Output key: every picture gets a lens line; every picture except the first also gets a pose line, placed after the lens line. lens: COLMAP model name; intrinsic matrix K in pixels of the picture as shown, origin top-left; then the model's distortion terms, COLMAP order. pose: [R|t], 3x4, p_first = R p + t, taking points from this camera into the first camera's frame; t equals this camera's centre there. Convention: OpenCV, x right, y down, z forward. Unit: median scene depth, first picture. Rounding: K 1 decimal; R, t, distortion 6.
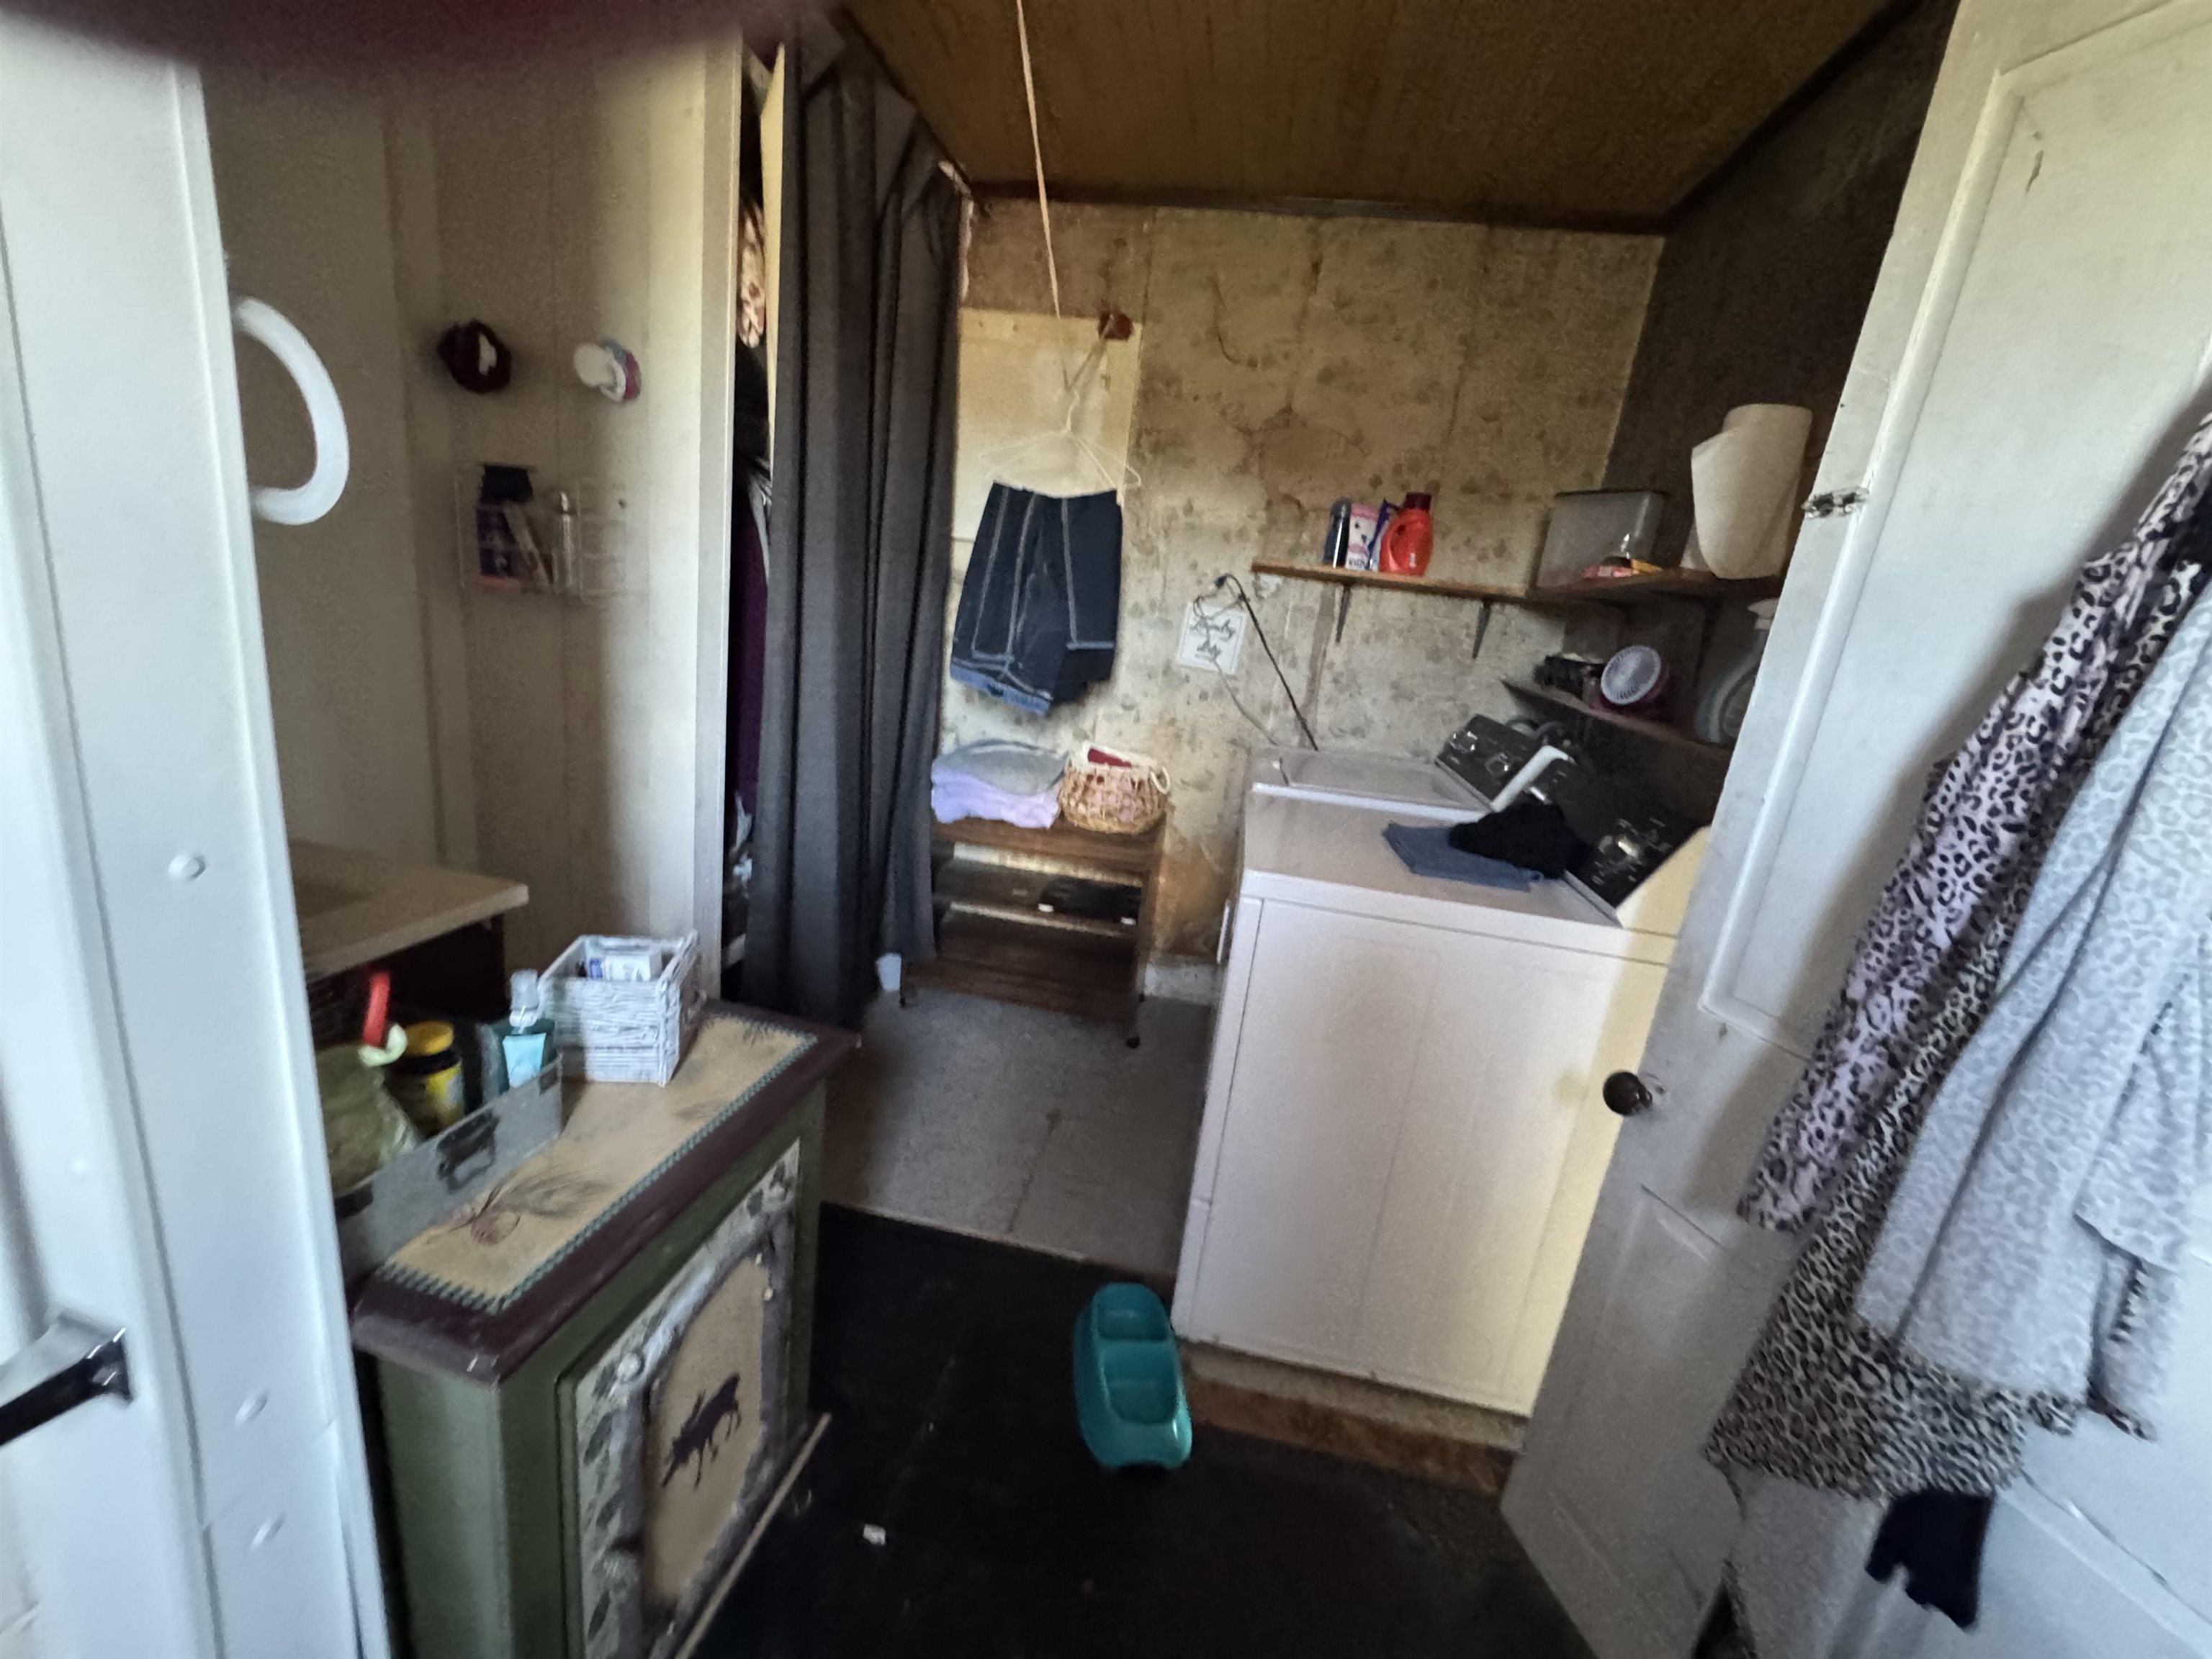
lens RADIAL K [[882.0, 0, 1104.1], [0, 882.0, 807.0], [0, 0, 1]] dist [-0.005797, 0.001333]
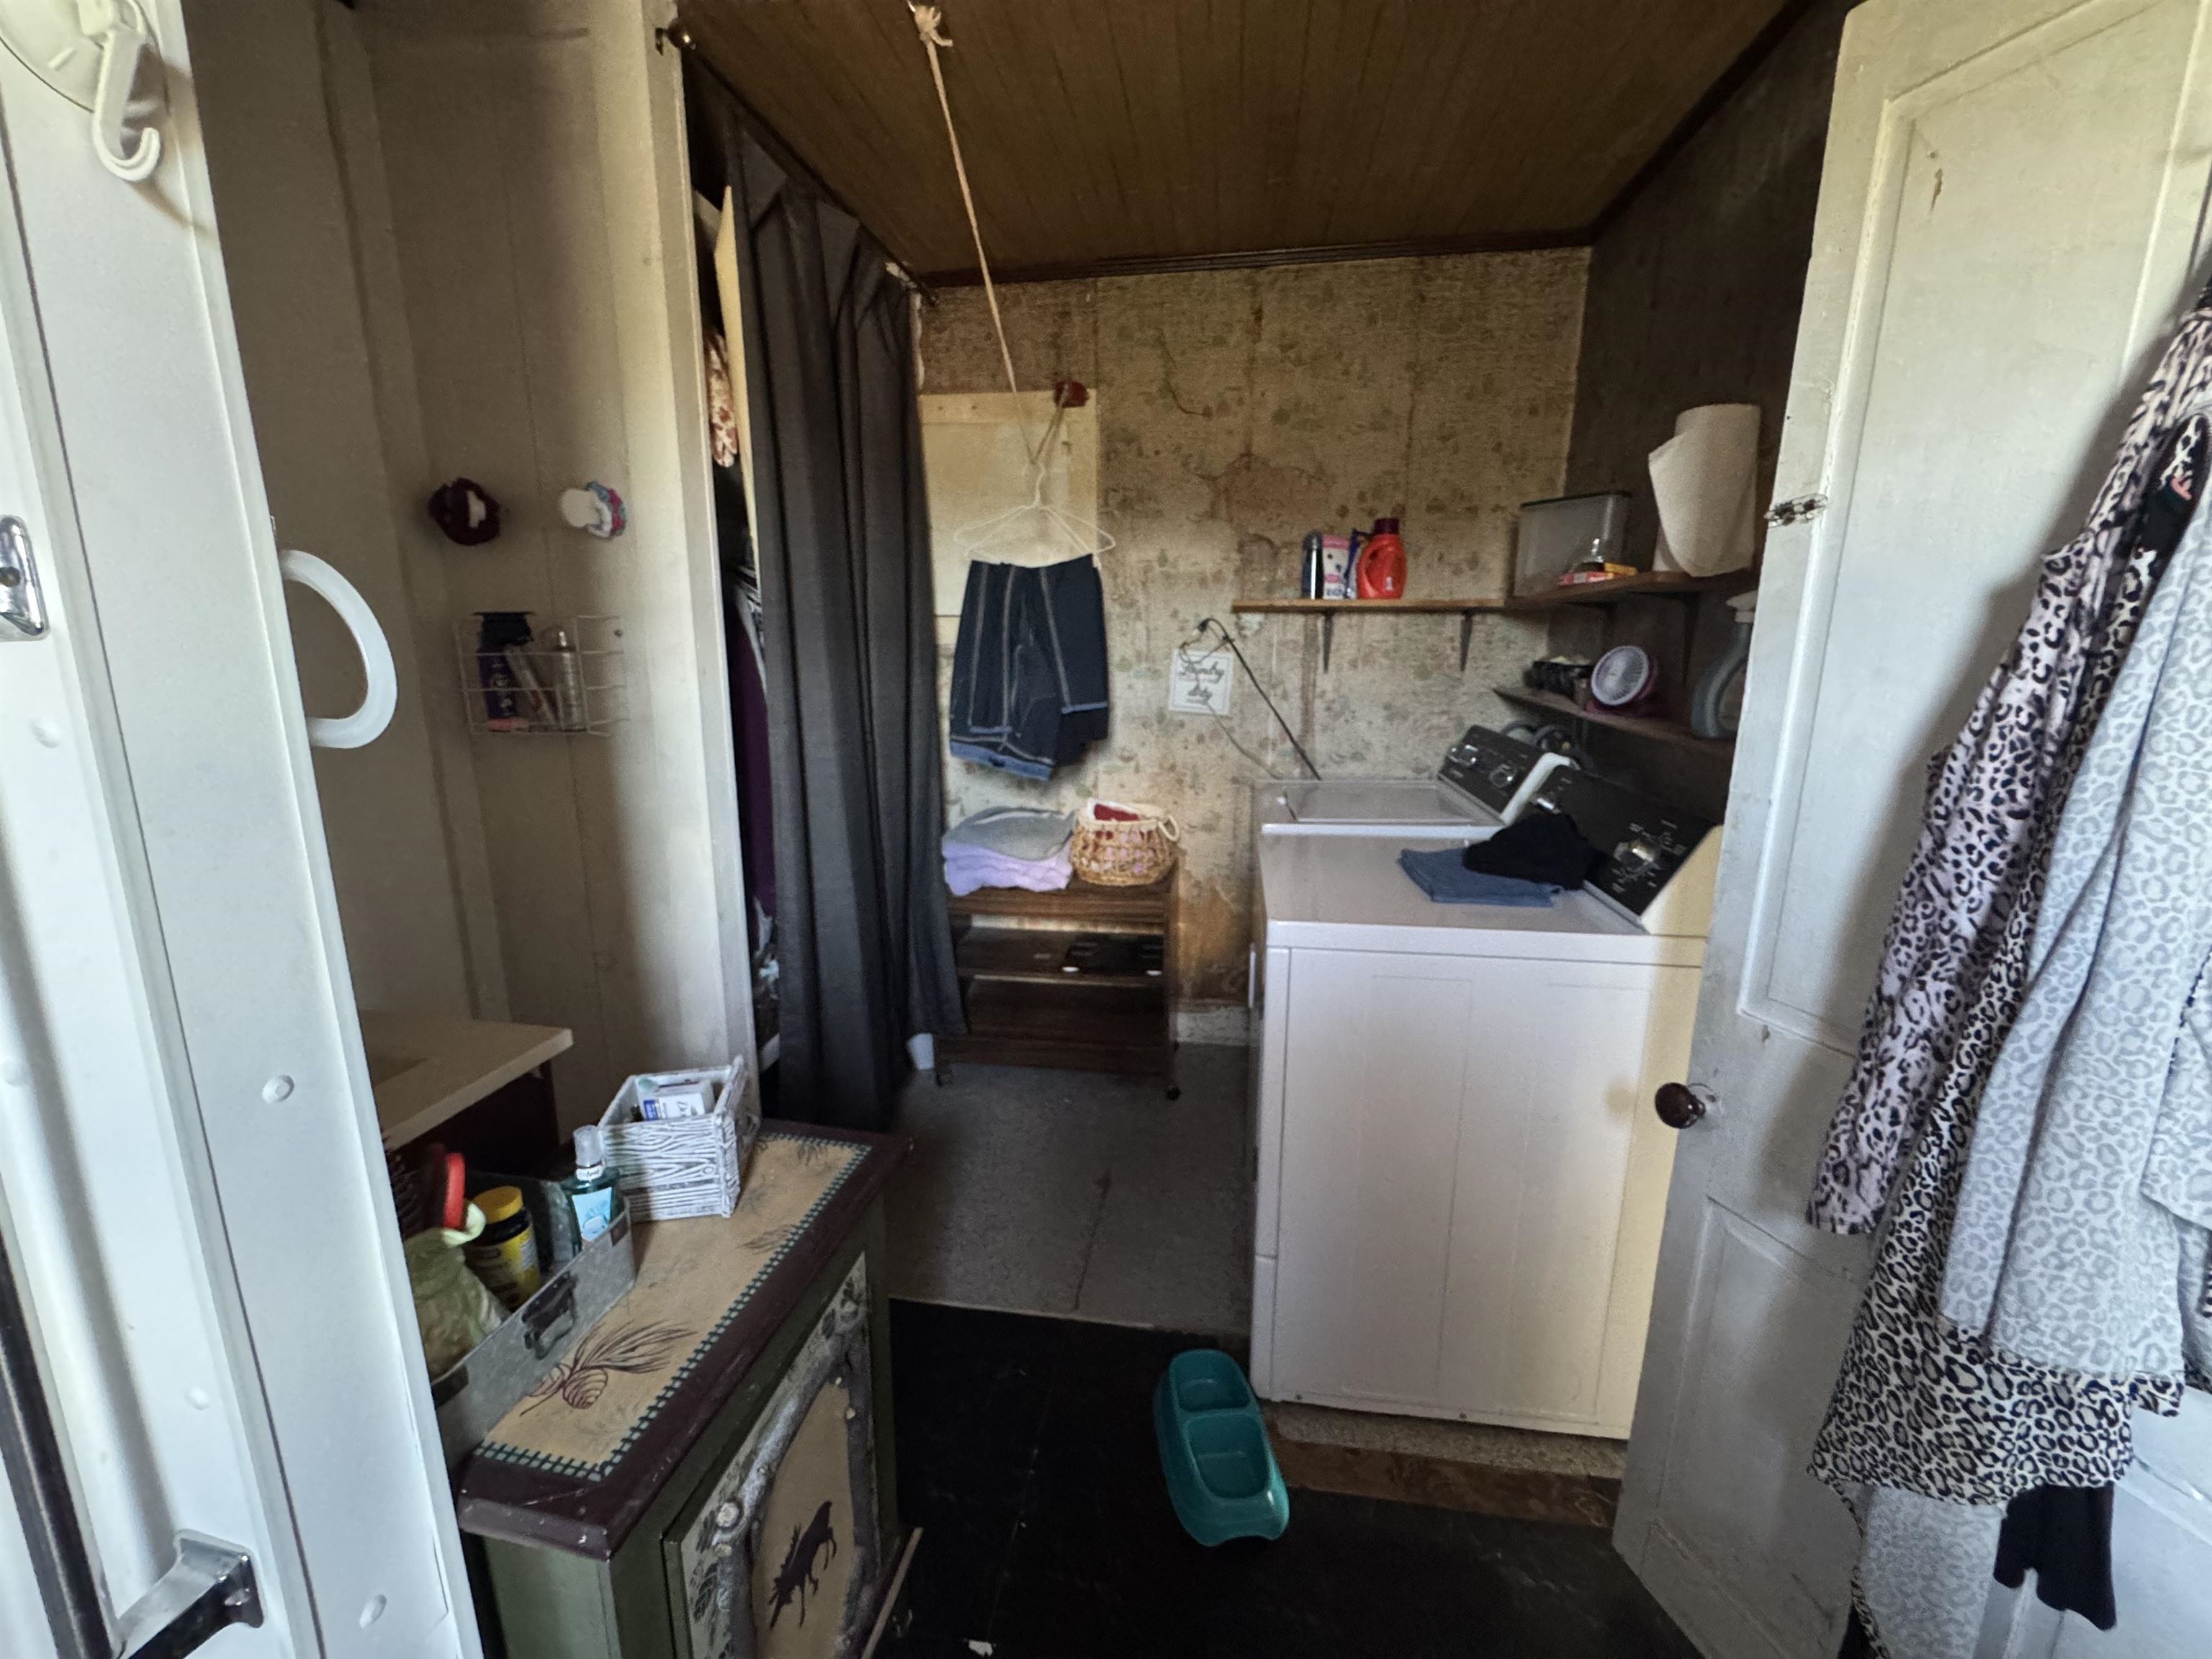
lens RADIAL K [[882.0, 0, 1104.2], [0, 882.0, 813.9], [0, 0, 1]] dist [-0.005797, 0.001333]
pose [[0.992812, -0.119622, -0.003926, -0.006660], [0.119331, 0.991860, -0.044420, -0.023673], [0.009208, 0.043632, 0.999005, -0.012122]]
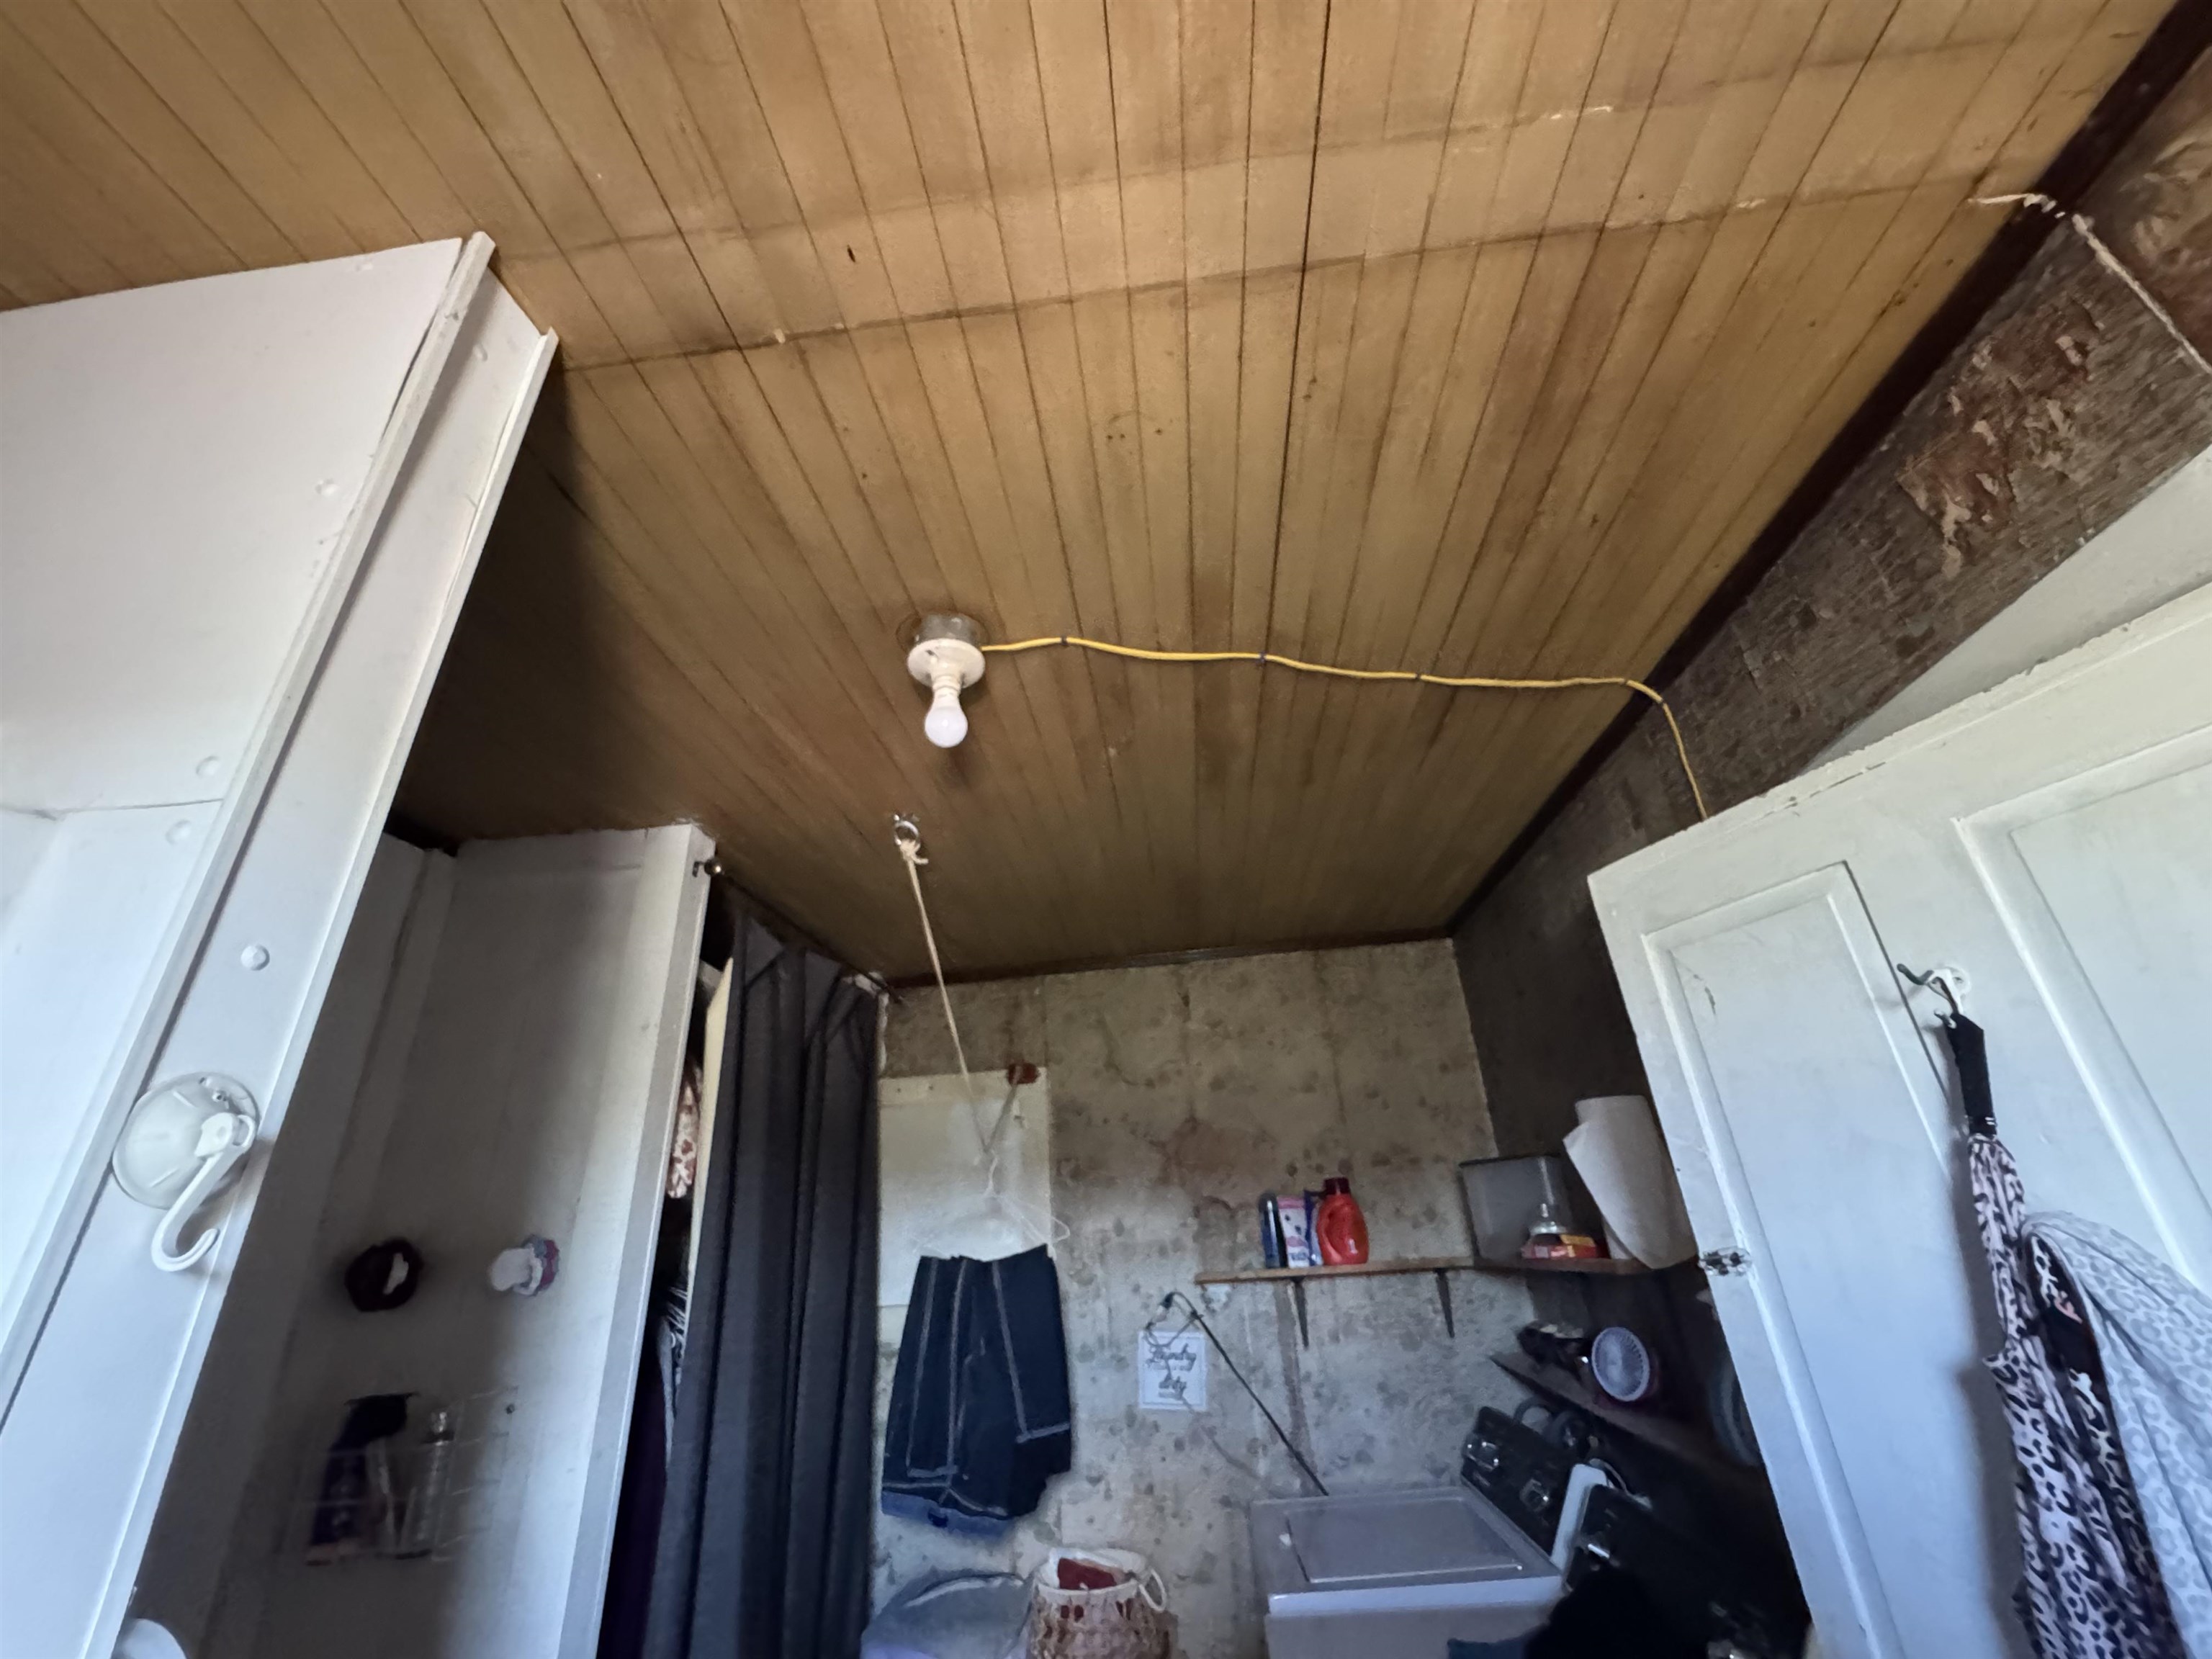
lens RADIAL K [[882.0, 0, 1103.9], [0, 882.0, 866.0], [0, 0, 1]] dist [-0.005797, 0.001333]
pose [[0.982371, -0.132946, 0.131423, 0.006576], [0.186003, 0.765440, -0.616039, -0.106709], [-0.018697, 0.629624, 0.776675, -0.065594]]
